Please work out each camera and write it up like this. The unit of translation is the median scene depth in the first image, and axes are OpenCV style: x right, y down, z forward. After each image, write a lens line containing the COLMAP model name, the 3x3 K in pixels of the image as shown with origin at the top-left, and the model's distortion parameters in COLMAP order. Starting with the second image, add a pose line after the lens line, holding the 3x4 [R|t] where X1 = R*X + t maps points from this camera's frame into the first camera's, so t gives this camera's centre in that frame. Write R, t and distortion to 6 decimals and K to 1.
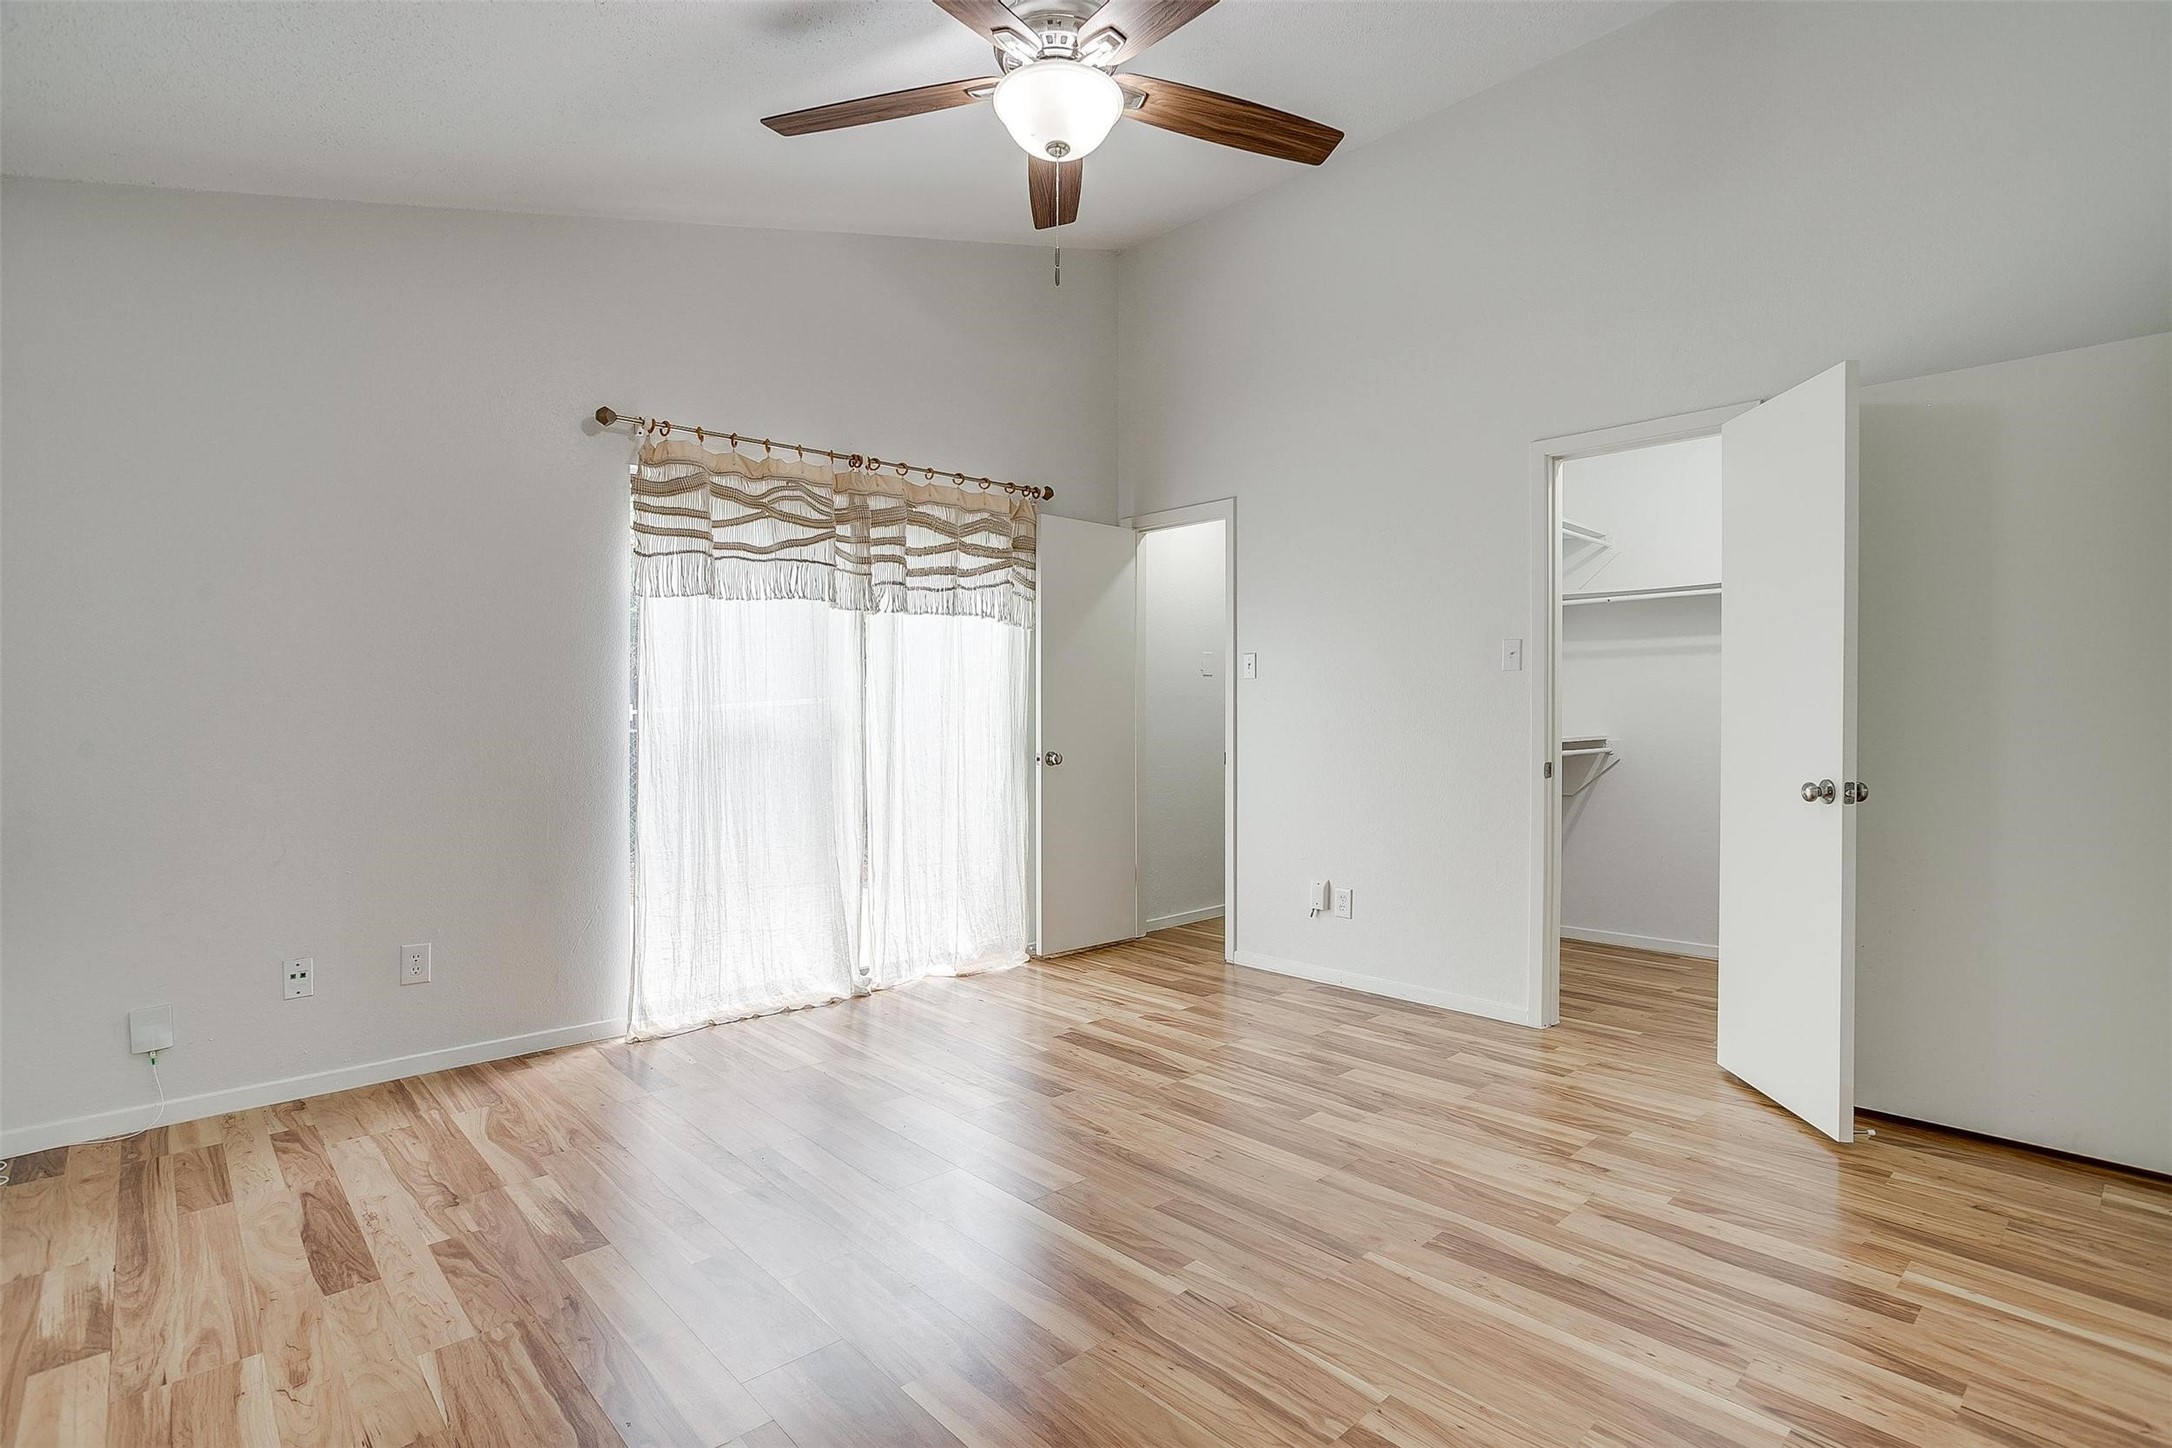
lens RADIAL K [[1053.5, 0, 1099.1], [0, 1053.5, 727.3], [0, 0, 1]] dist [-0.053183, 0.027955]
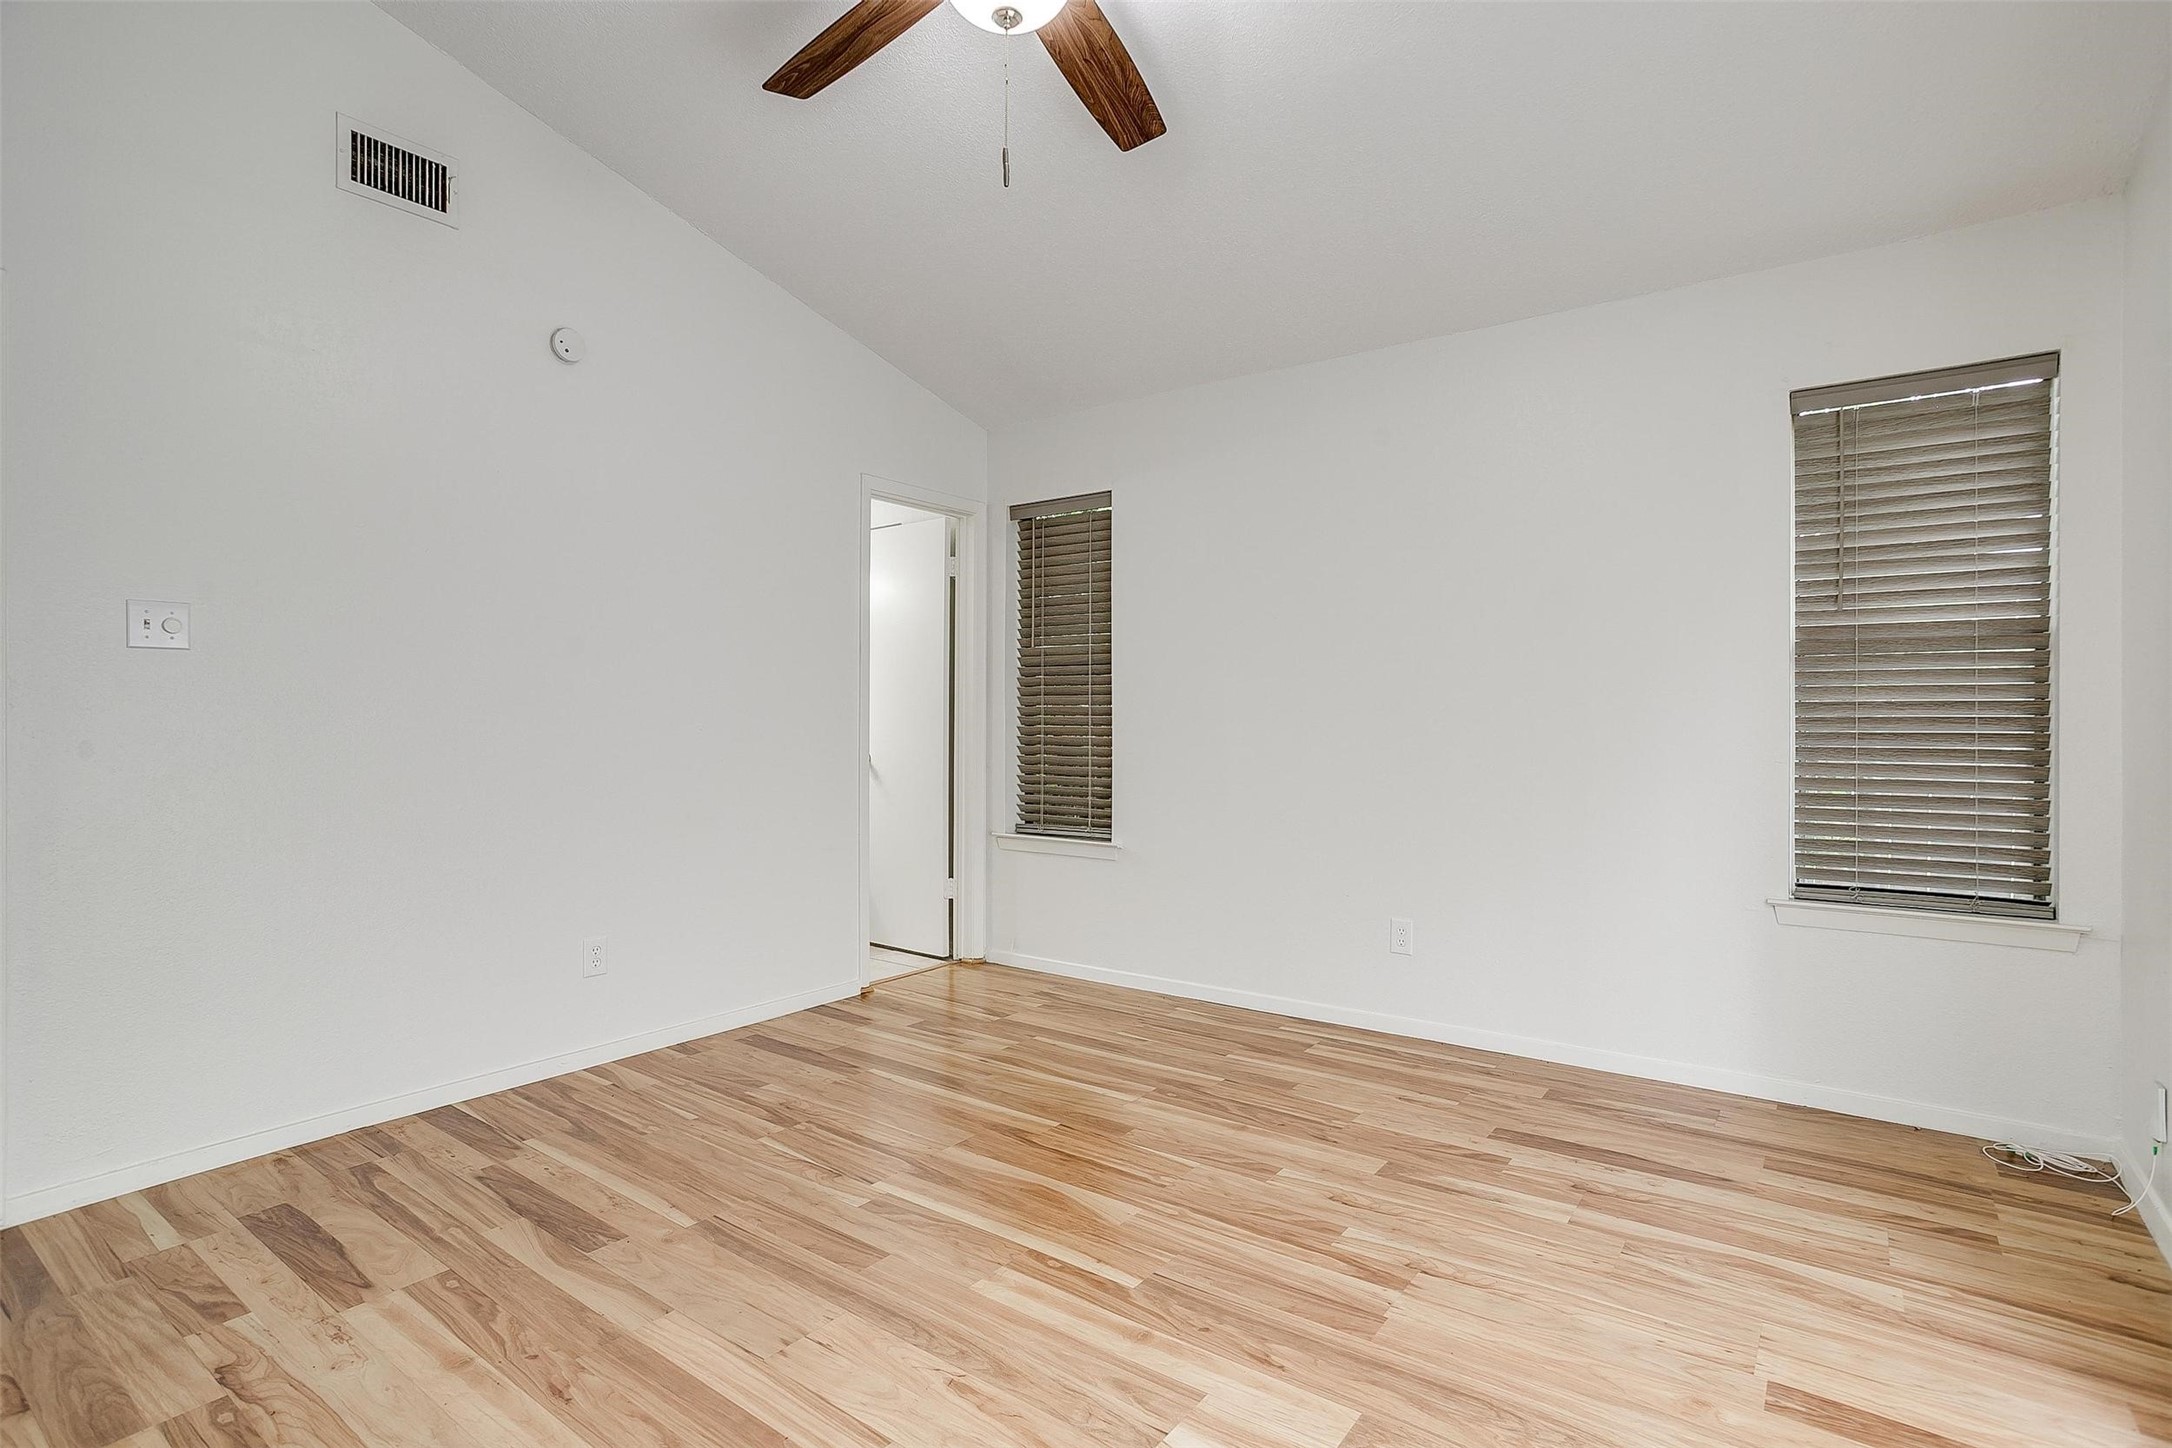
lens RADIAL K [[1053.5, 0, 1100.9], [0, 1053.5, 728.4], [0, 0, 1]] dist [-0.053183, 0.027955]
pose [[-0.982371, 0.001245, -0.186936, 0.034395], [-0.002640, 0.999786, 0.020535, -0.017050], [0.186921, 0.020667, -0.982157, 1.643272]]
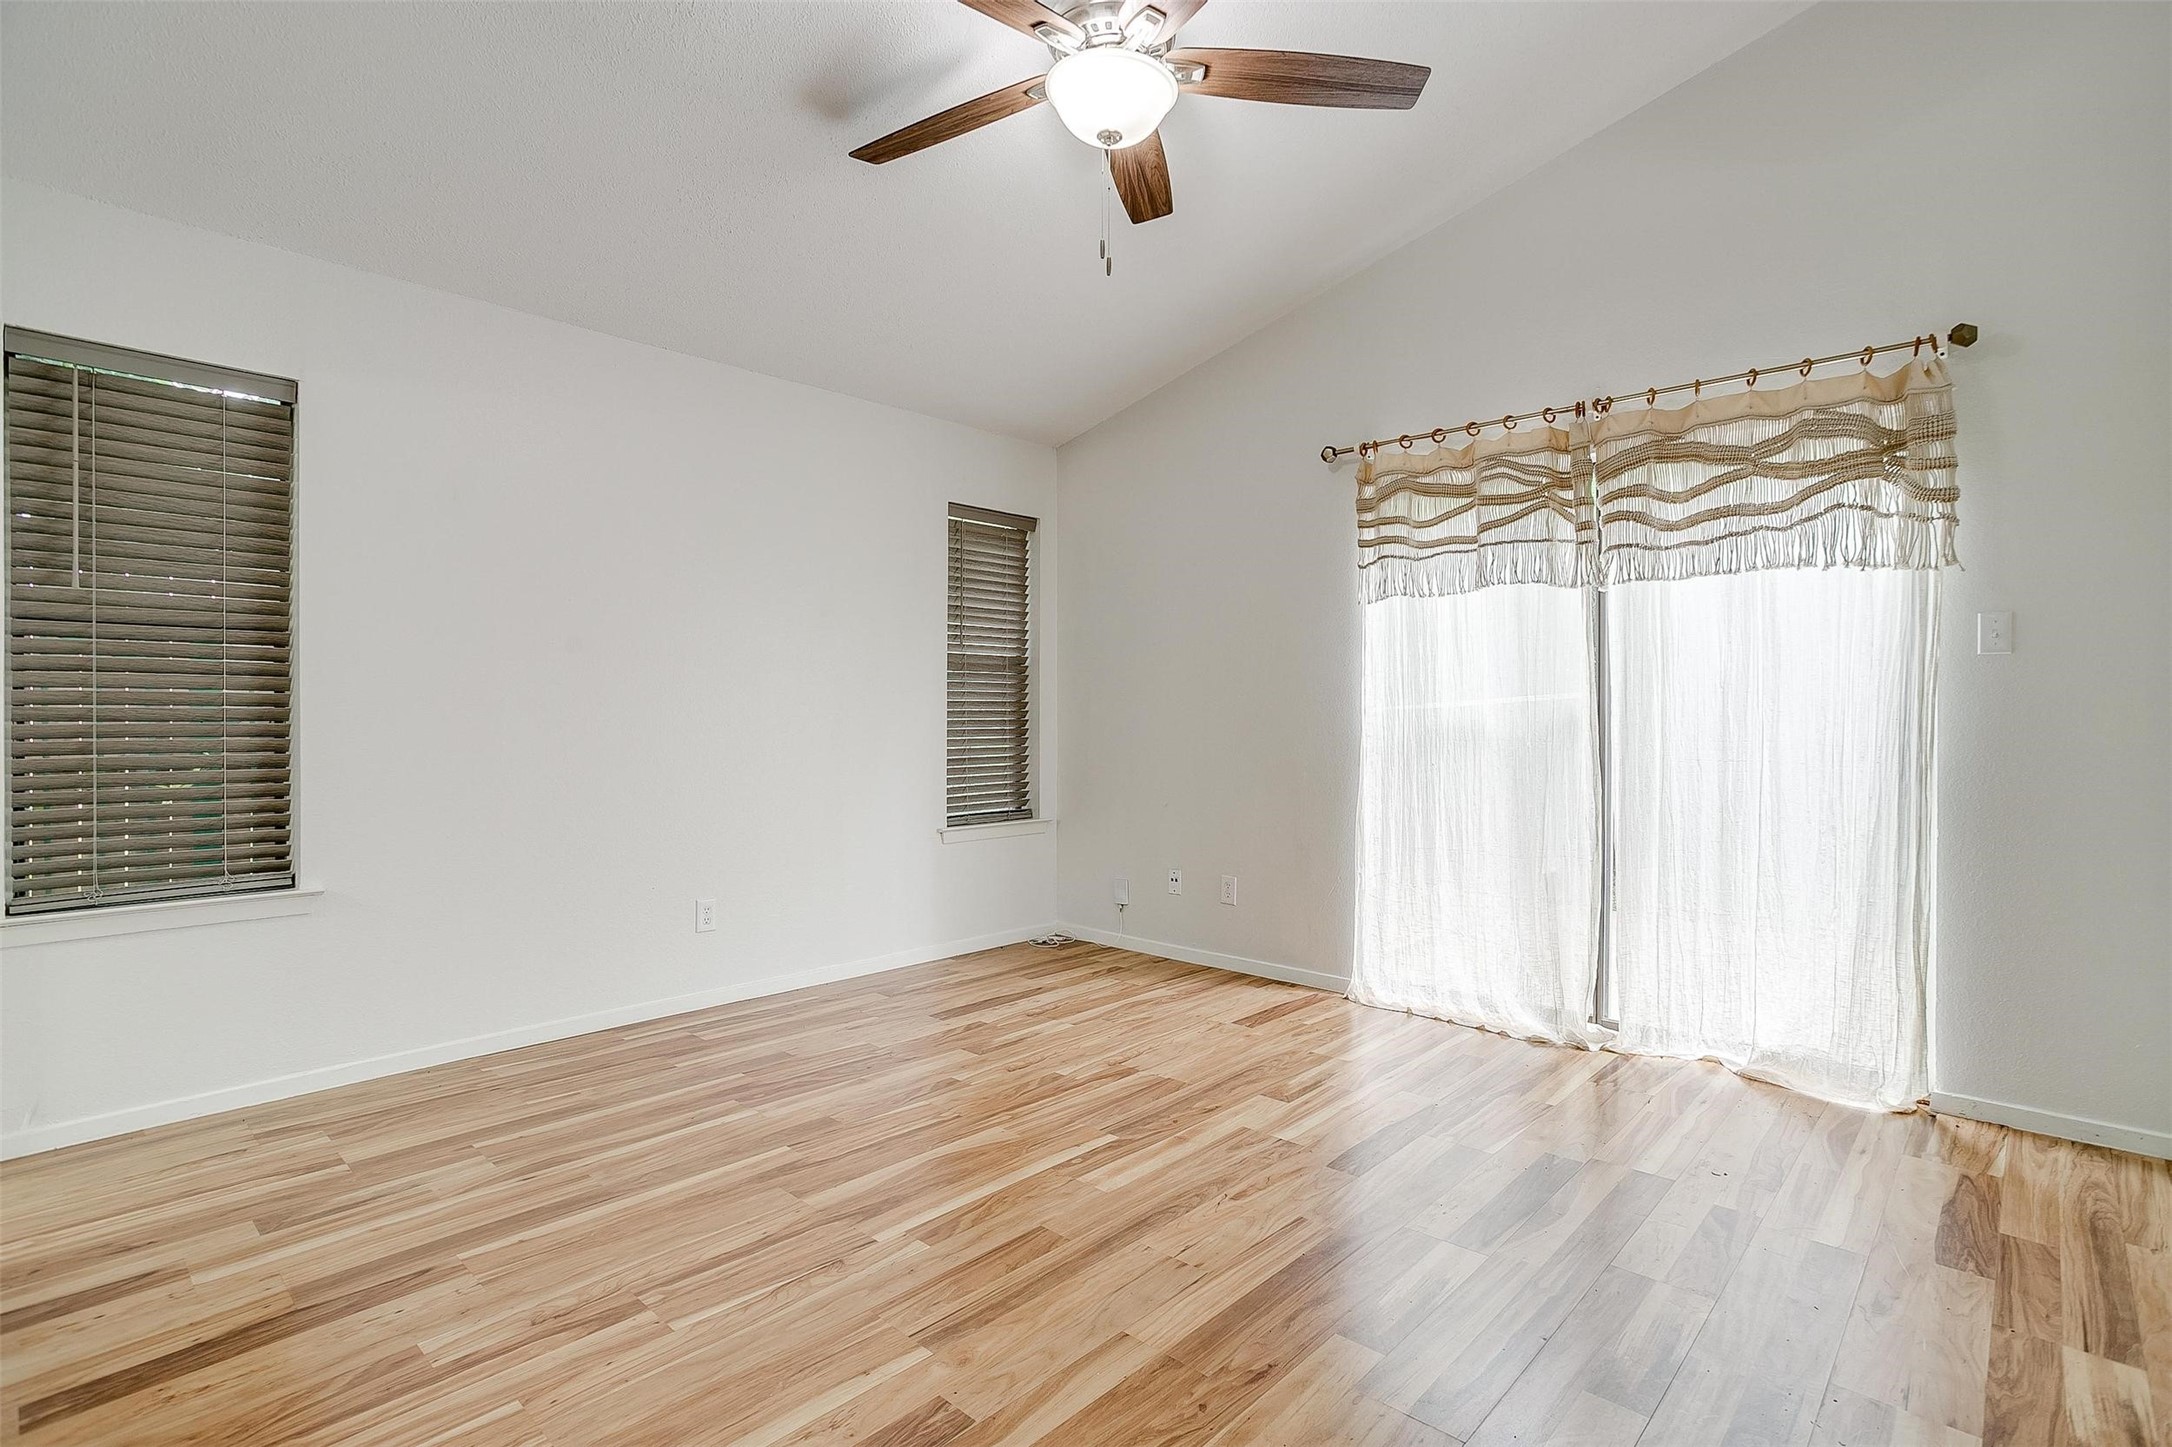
lens RADIAL K [[1053.5, 0, 1097.2], [0, 1053.5, 721.0], [0, 0, 1]] dist [-0.053183, 0.027955]
pose [[0.073473, 0.009457, -0.997252, 0.858974], [-0.014302, 0.999862, 0.008428, -0.009215], [0.997195, 0.013644, 0.073598, 0.833565]]
